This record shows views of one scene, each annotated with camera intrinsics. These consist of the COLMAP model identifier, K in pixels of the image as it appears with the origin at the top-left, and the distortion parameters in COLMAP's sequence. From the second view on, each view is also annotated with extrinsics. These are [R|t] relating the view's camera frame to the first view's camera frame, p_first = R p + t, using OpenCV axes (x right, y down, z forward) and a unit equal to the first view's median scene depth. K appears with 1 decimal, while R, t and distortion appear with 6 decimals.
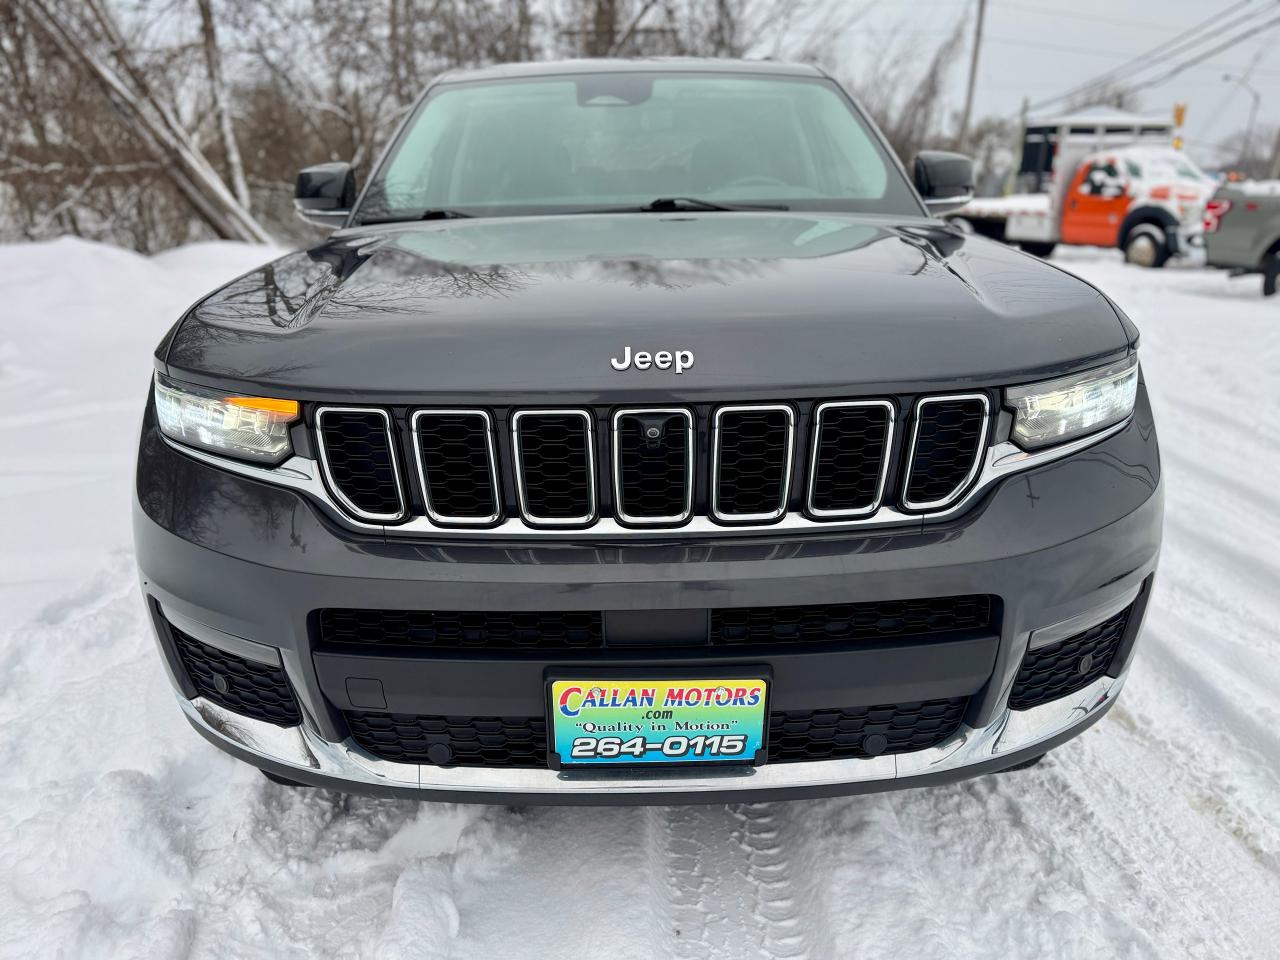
lens RADIAL K [[900.6, 0, 640.0], [0, 900.6, 480.0], [0, 0, 1]] dist [0.031039, -0.031431]
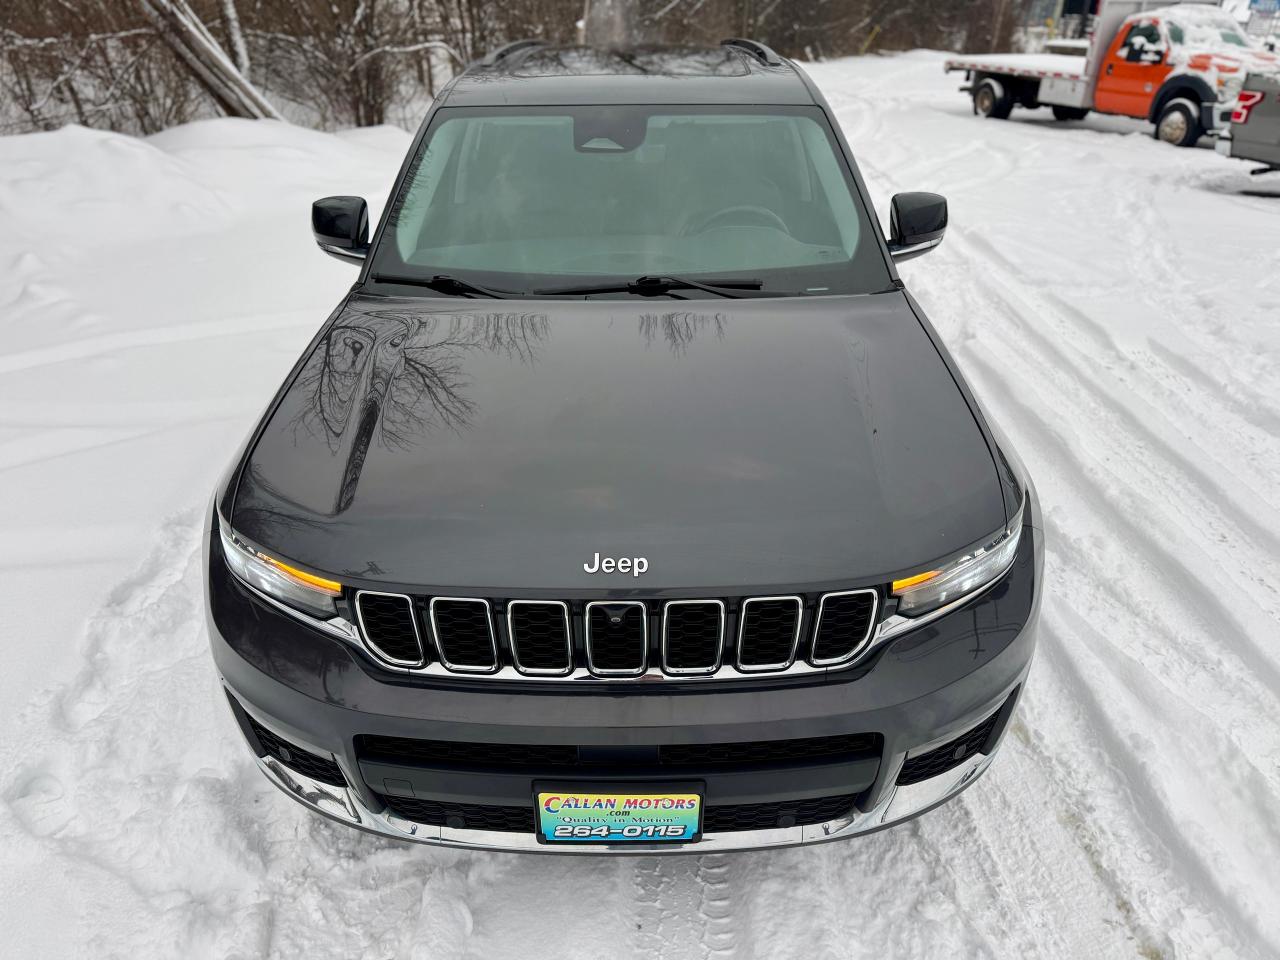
lens RADIAL K [[899.7, 0, 643.7], [0, 899.7, 480.3], [0, 0, 1]] dist [0.013167, -0.005779]
pose [[0.999808, 0.017961, -0.007872, 0.045558], [-0.016405, 0.985988, 0.166006, -0.345645], [0.010743, -0.165845, 0.986093, -0.177560]]
